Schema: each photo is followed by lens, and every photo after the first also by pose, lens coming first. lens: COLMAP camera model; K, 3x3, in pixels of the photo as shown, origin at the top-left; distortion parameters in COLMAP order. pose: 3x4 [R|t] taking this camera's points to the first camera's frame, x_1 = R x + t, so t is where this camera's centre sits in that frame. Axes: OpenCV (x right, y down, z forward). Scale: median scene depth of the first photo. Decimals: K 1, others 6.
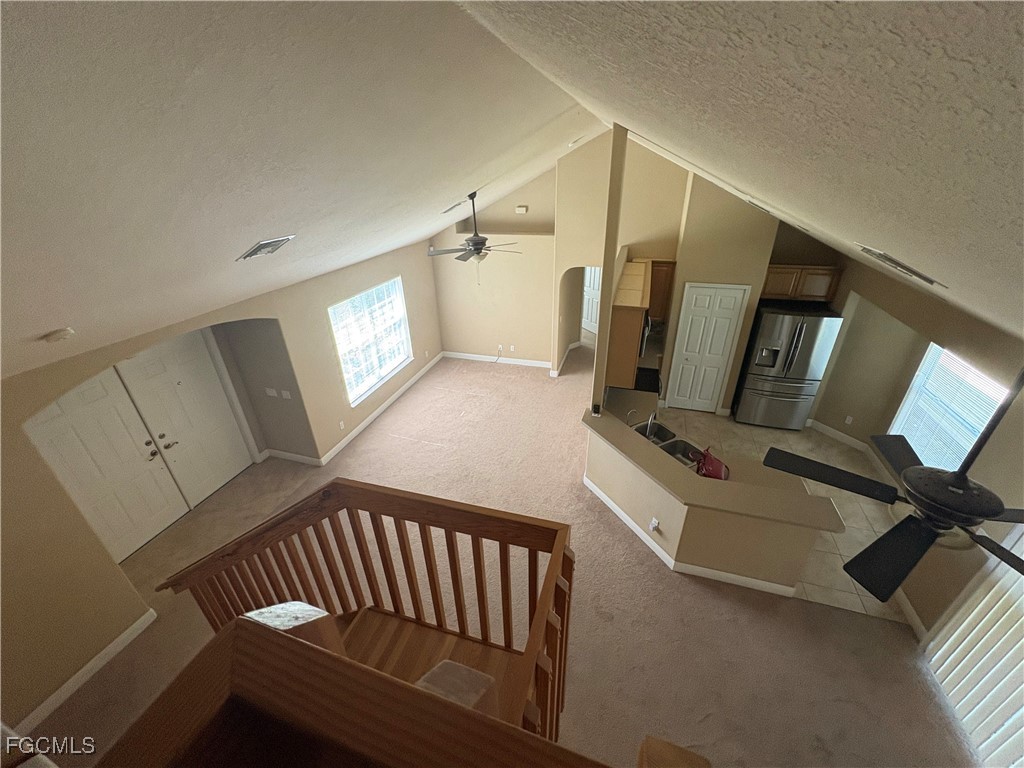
lens RADIAL K [[408.0, 0, 512.0], [0, 408.0, 384.0], [0, 0, 1]] dist [-0.000752, 0.000080]
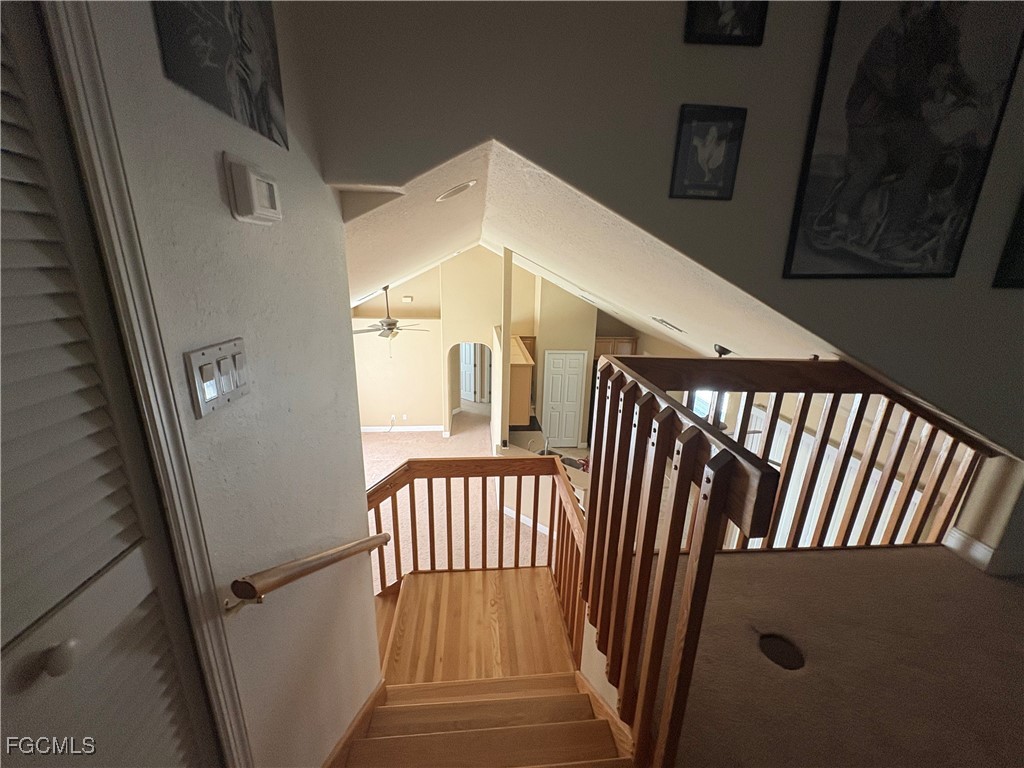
lens RADIAL K [[408.0, 0, 512.0], [0, 408.0, 384.0], [0, 0, 1]] dist [-0.000752, 0.000080]
pose [[0.926578, -0.064239, 0.370575, -0.192789], [0.138079, 0.974604, -0.176301, 0.086986], [-0.349838, 0.214525, 0.911917, -0.186619]]
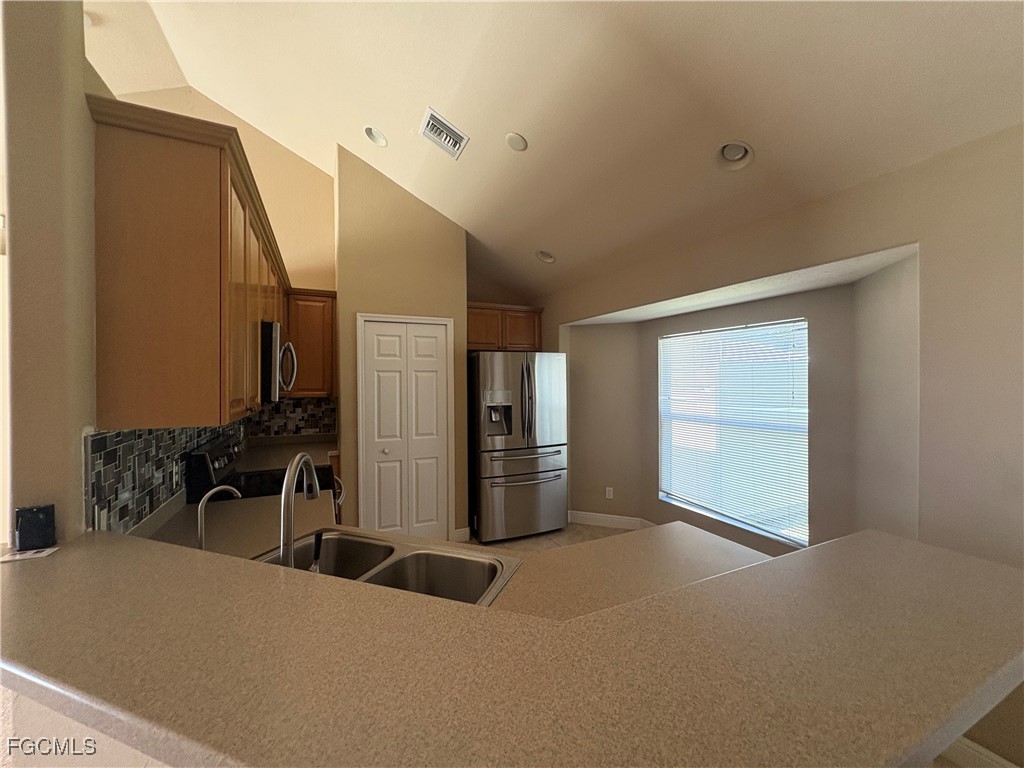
lens RADIAL K [[408.0, 0, 512.0], [0, 408.0, 384.0], [0, 0, 1]] dist [-0.000752, 0.000080]
pose [[0.742029, 0.013768, 0.670226, 0.199535], [0.303467, 0.884582, -0.354149, 0.121604], [-0.597746, 0.466181, 0.652208, 0.531051]]
